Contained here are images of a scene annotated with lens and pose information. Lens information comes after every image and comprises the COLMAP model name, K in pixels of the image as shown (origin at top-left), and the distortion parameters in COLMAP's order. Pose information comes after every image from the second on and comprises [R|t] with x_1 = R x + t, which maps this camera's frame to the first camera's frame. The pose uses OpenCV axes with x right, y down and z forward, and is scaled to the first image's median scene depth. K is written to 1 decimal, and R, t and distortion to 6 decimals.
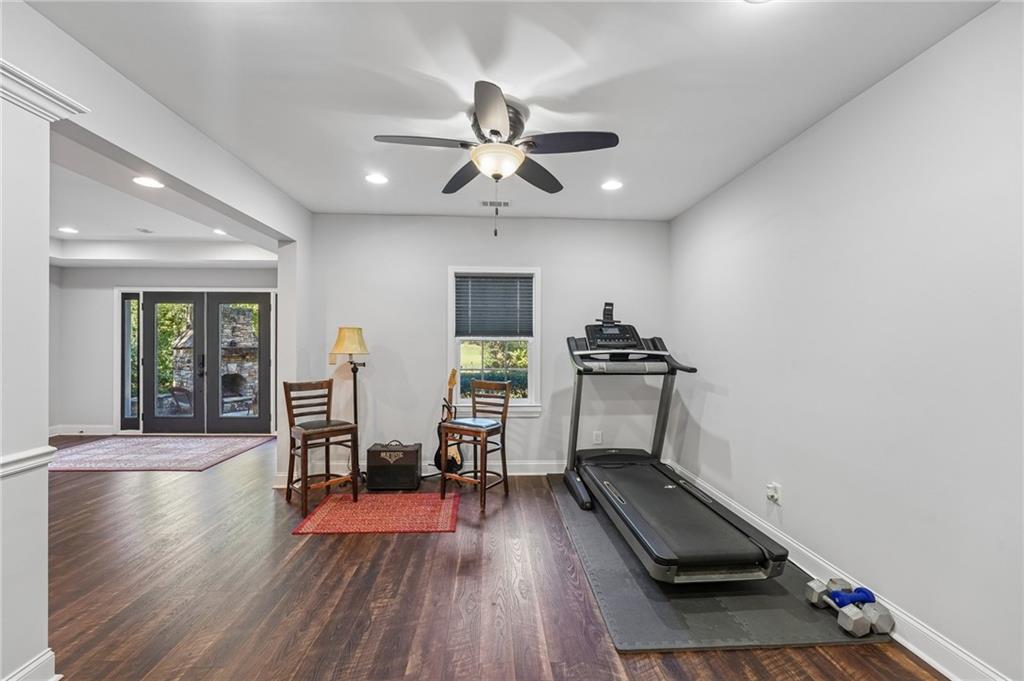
lens RADIAL K [[414.4, 0, 507.1], [0, 414.4, 341.1], [0, 0, 1]] dist [-0.021117, -0.000127]
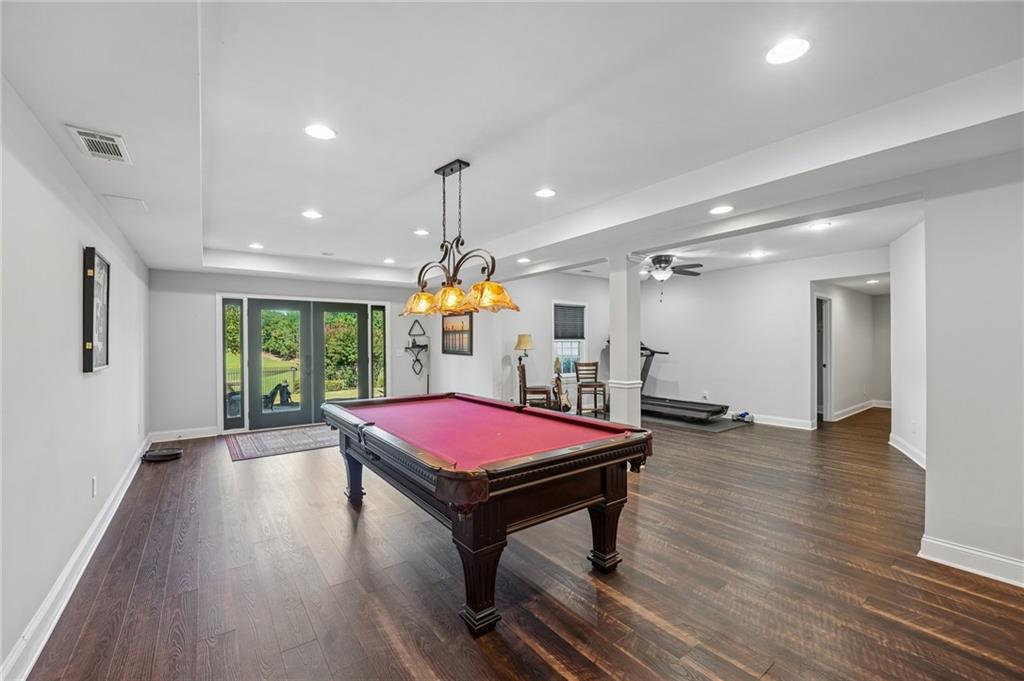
lens RADIAL K [[420.7, 0, 493.0], [0, 420.7, 343.9], [0, 0, 1]] dist [-0.032430, -0.000008]
pose [[0.837235, -0.010640, 0.546740, -1.335097], [0.006014, 0.999929, 0.010251, -0.012109], [-0.546811, -0.005294, 0.837240, -0.370342]]
